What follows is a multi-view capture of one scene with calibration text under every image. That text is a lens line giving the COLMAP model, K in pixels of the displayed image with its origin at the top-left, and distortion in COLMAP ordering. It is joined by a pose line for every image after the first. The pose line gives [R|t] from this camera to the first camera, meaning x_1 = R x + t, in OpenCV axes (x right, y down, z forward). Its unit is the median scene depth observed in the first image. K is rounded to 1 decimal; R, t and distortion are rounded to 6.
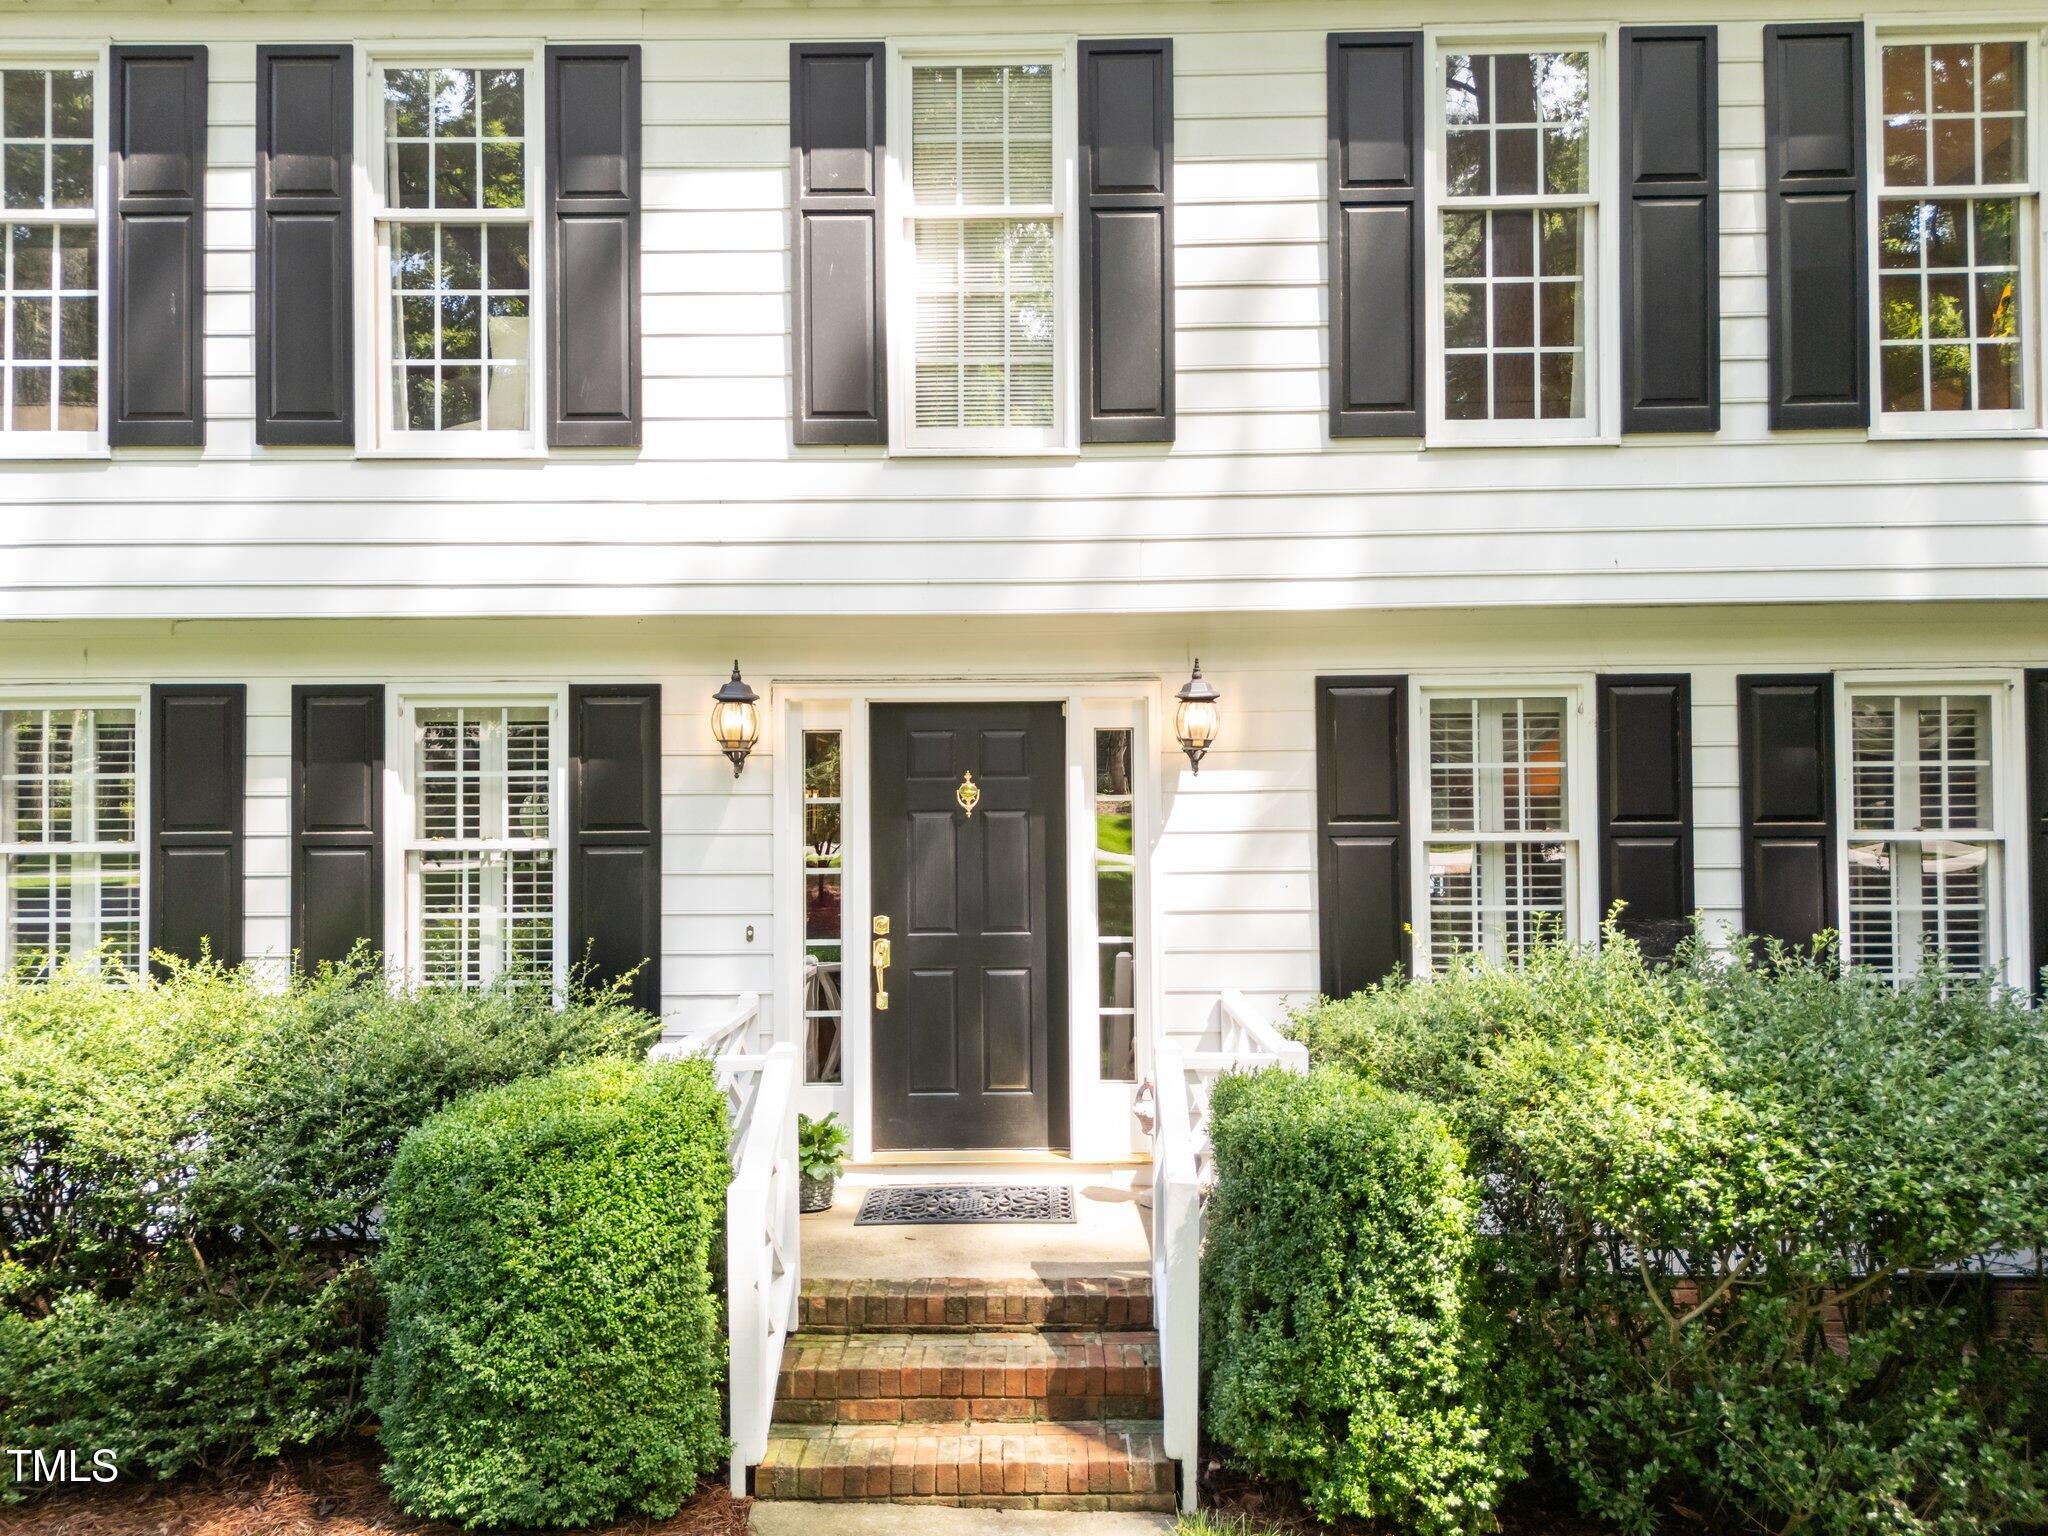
lens RADIAL K [[1493.8, 0, 1019.7], [0, 1493.8, 765.6], [0, 0, 1]] dist [0.101561, -0.139791]
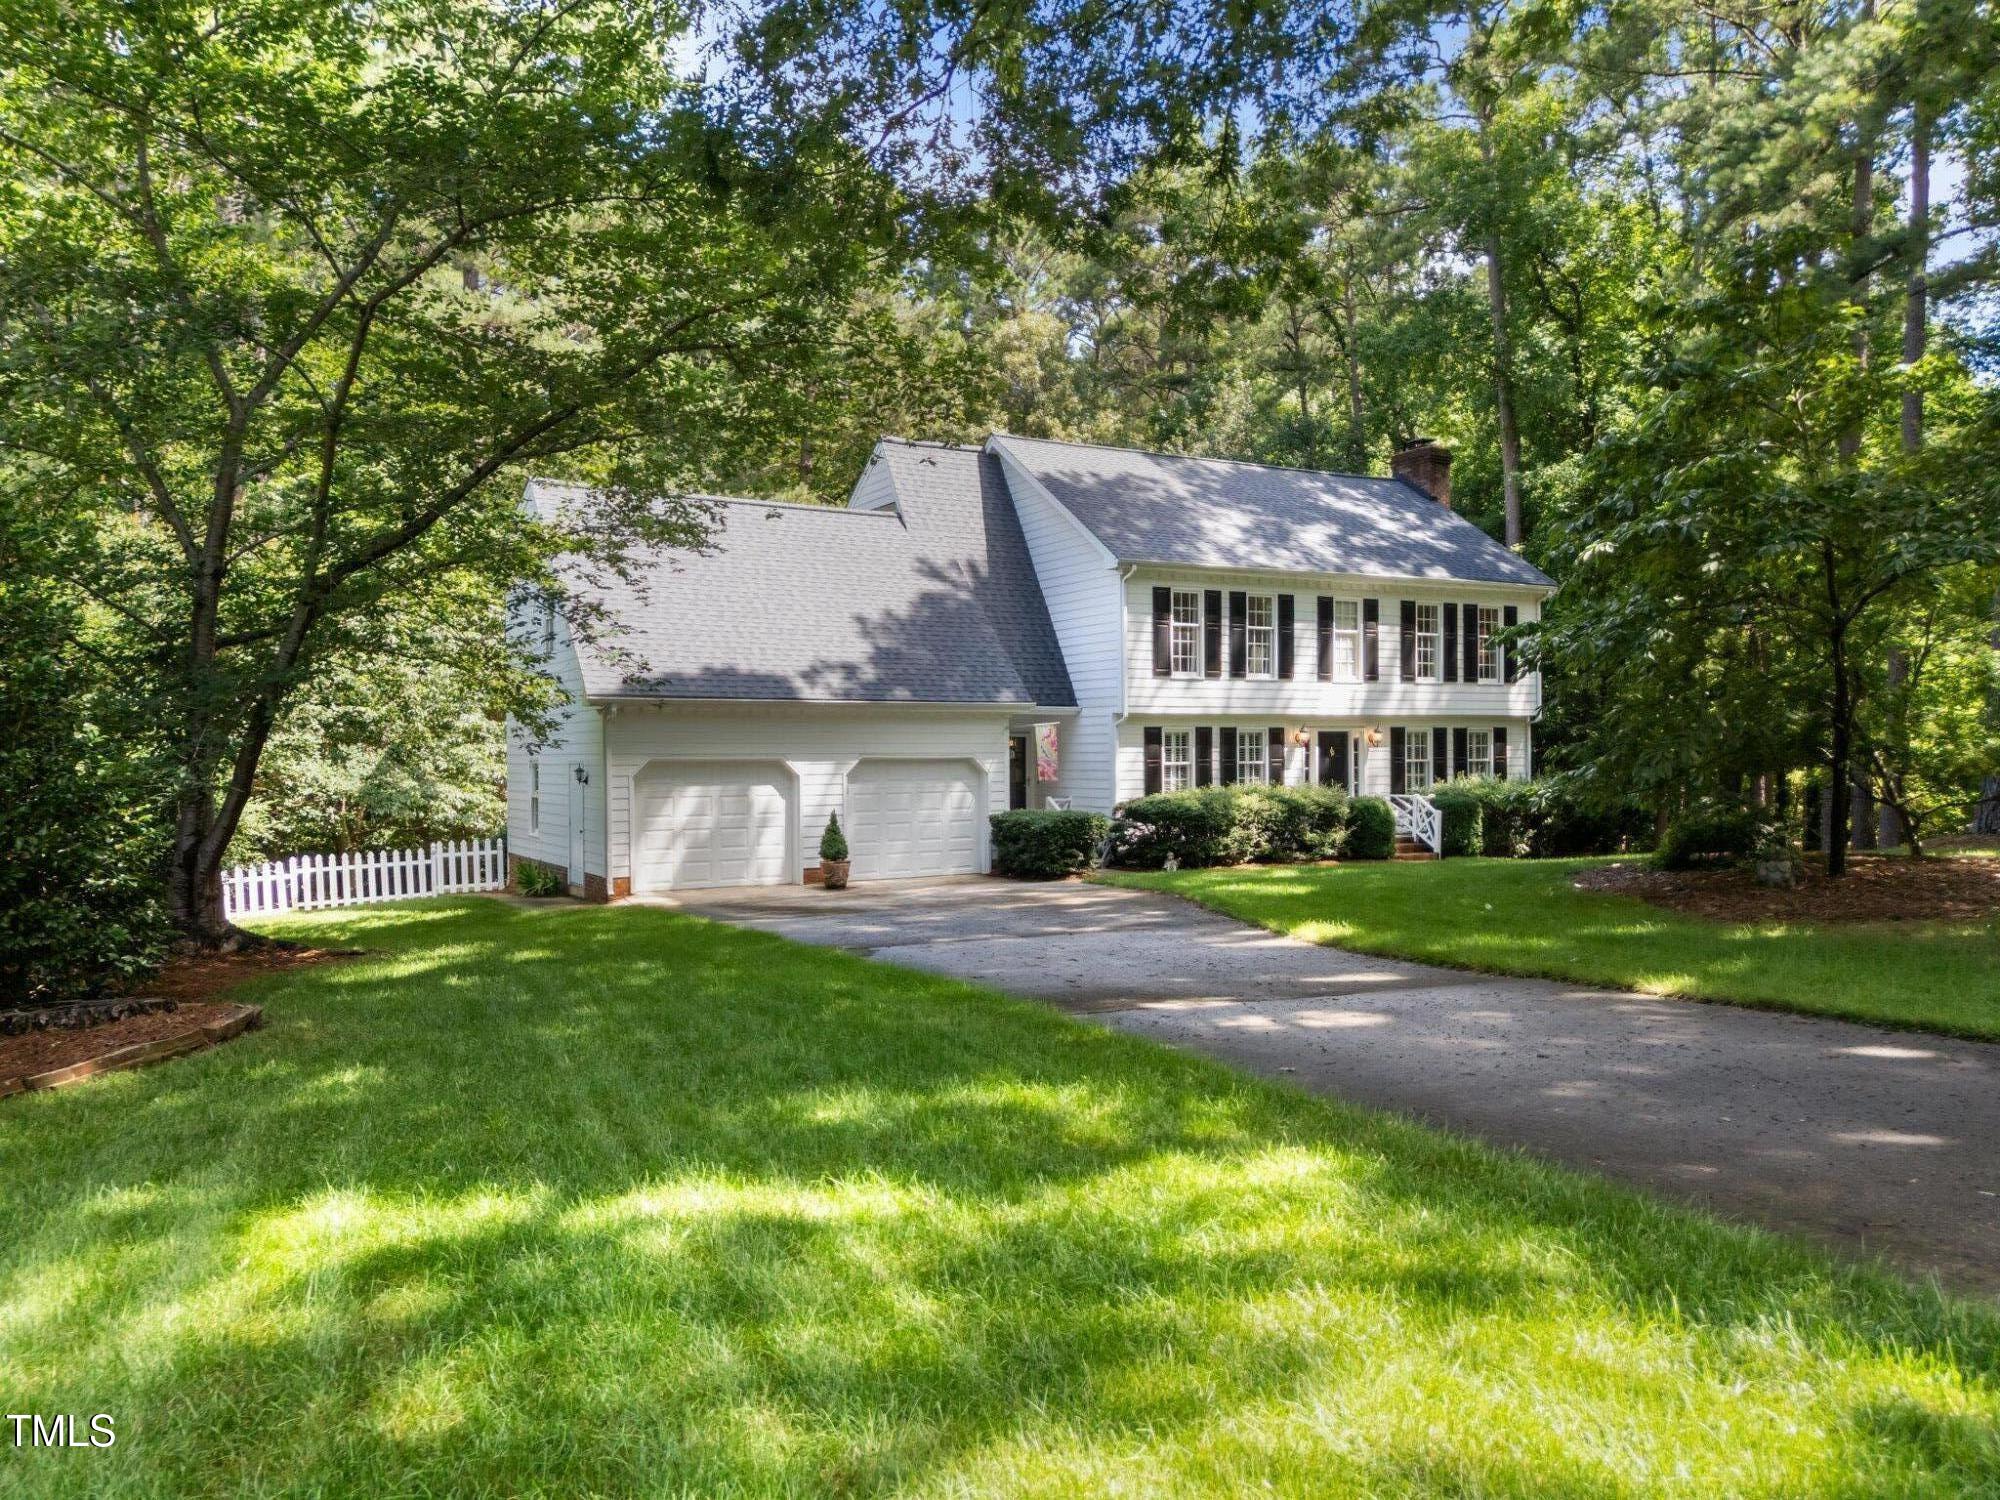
lens RADIAL K [[1458.8, 0, 995.8], [0, 1458.8, 747.7], [0, 0, 1]] dist [0.101561, -0.139791]
pose [[0.869565, 0.004421, 0.493798, -3.361322], [-0.004709, 0.999989, -0.000662, 0.013909], [-0.493796, -0.001749, 0.869576, -2.571630]]
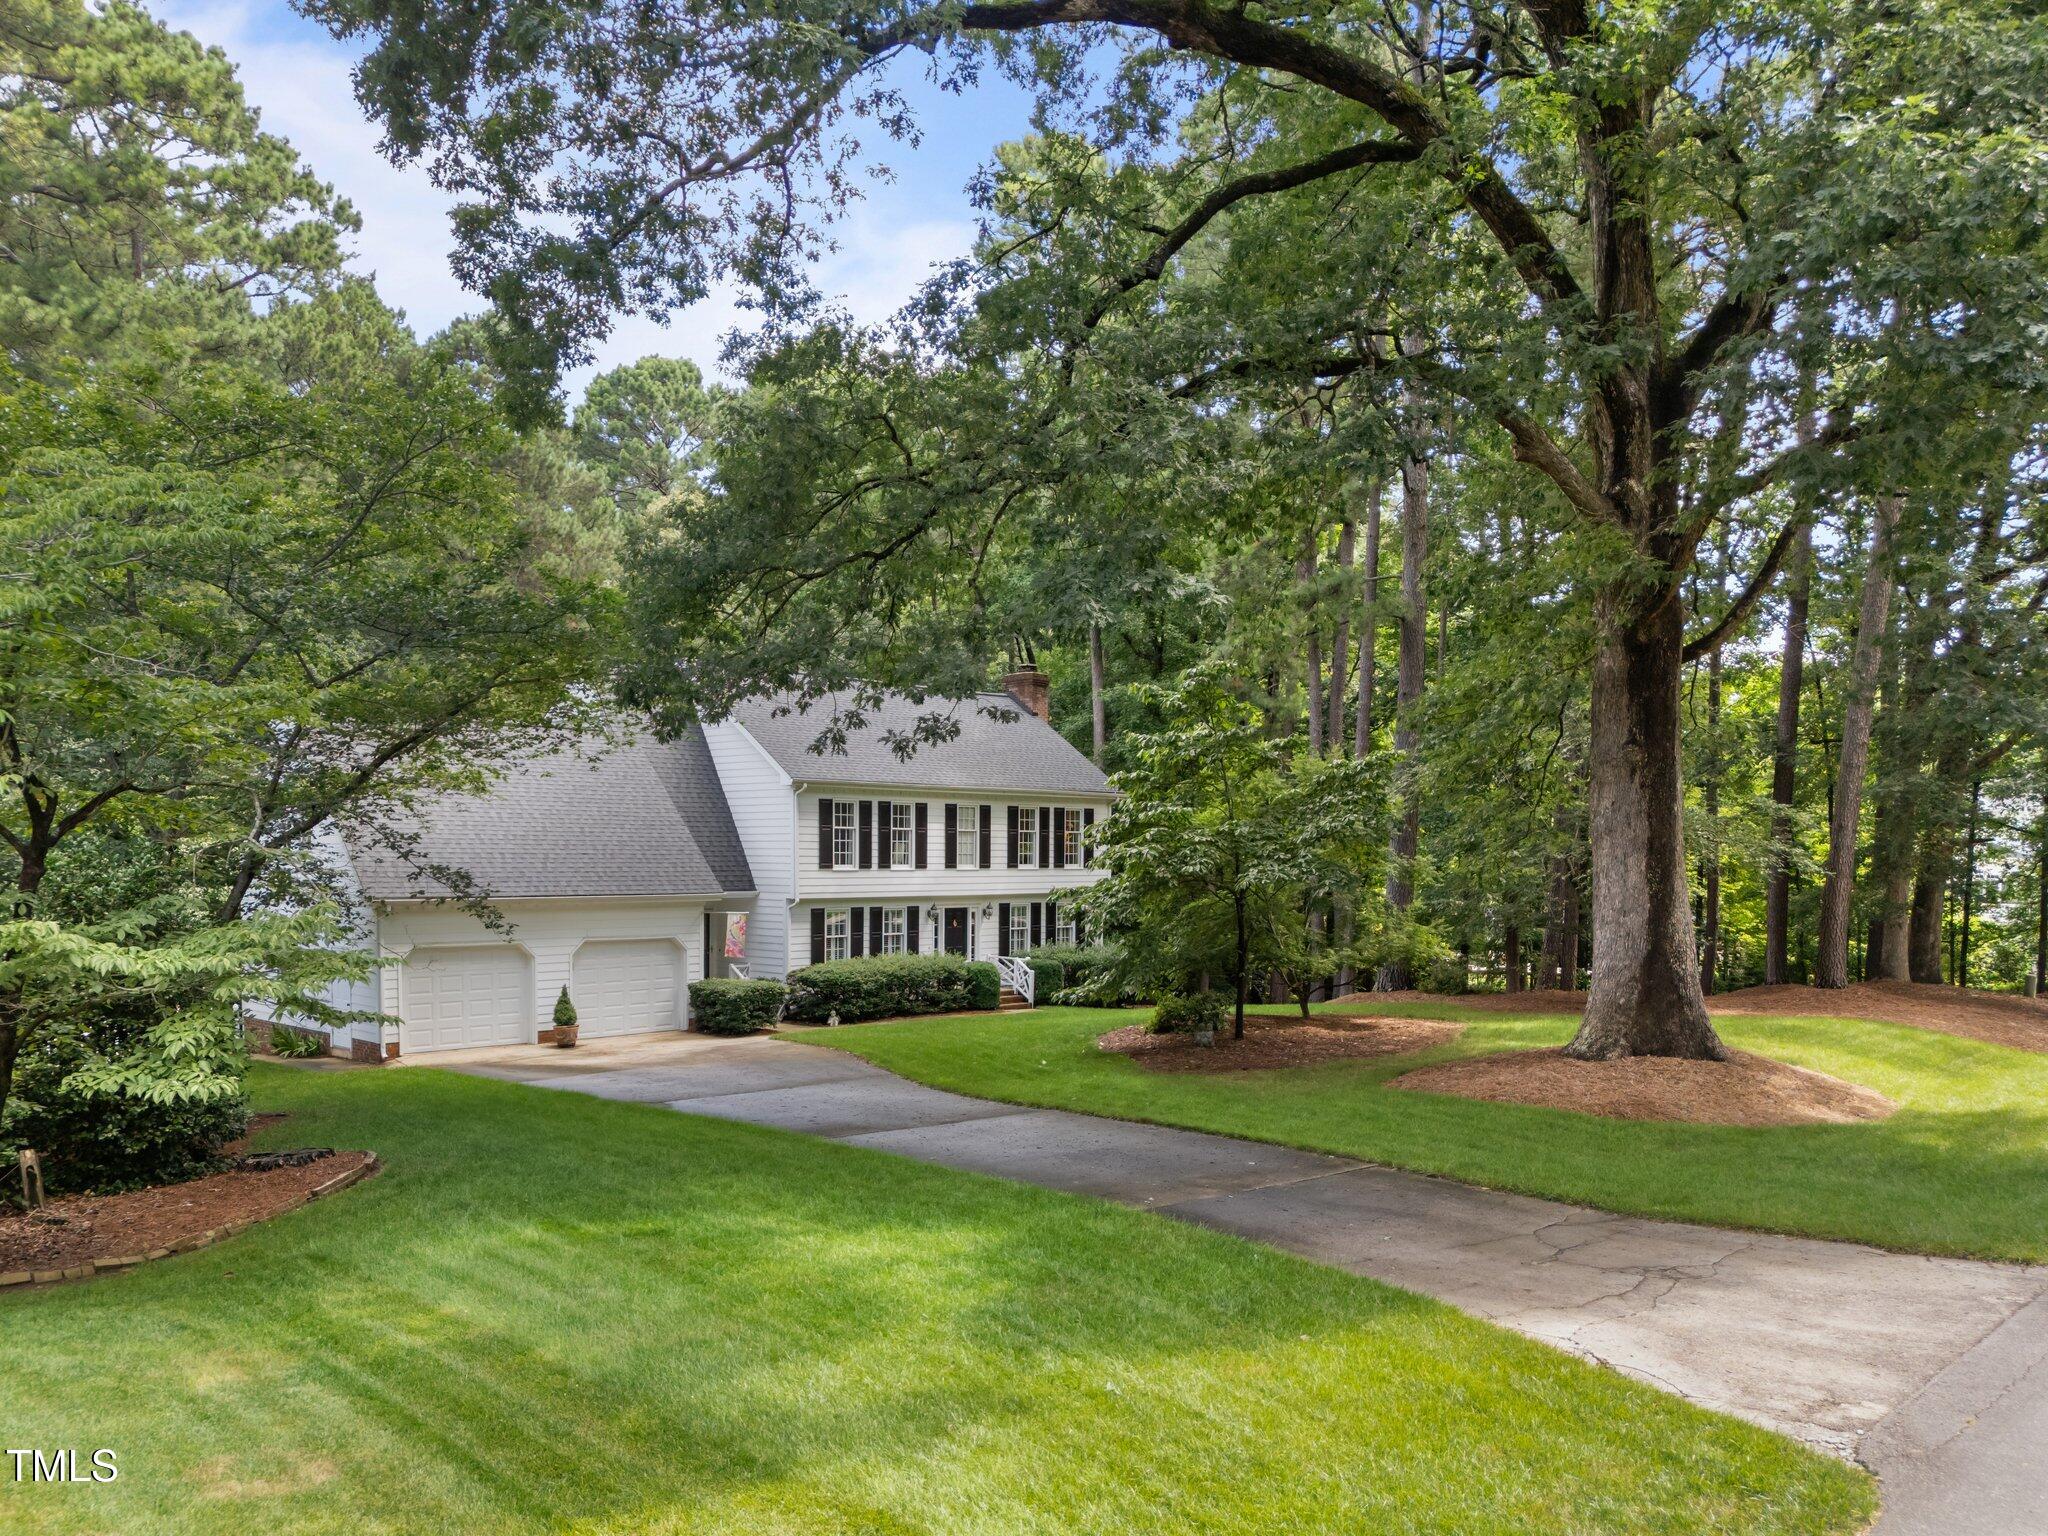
lens RADIAL K [[1568.3, 0, 1105.7], [0, 1568.3, 871.4], [0, 0, 1]] dist [-0.001807, -0.003110]
pose [[0.666335, 0.003941, 0.745642, -4.492320], [-0.020286, 0.999712, 0.012845, -0.294672], [-0.745377, -0.023685, 0.666223, -3.763689]]
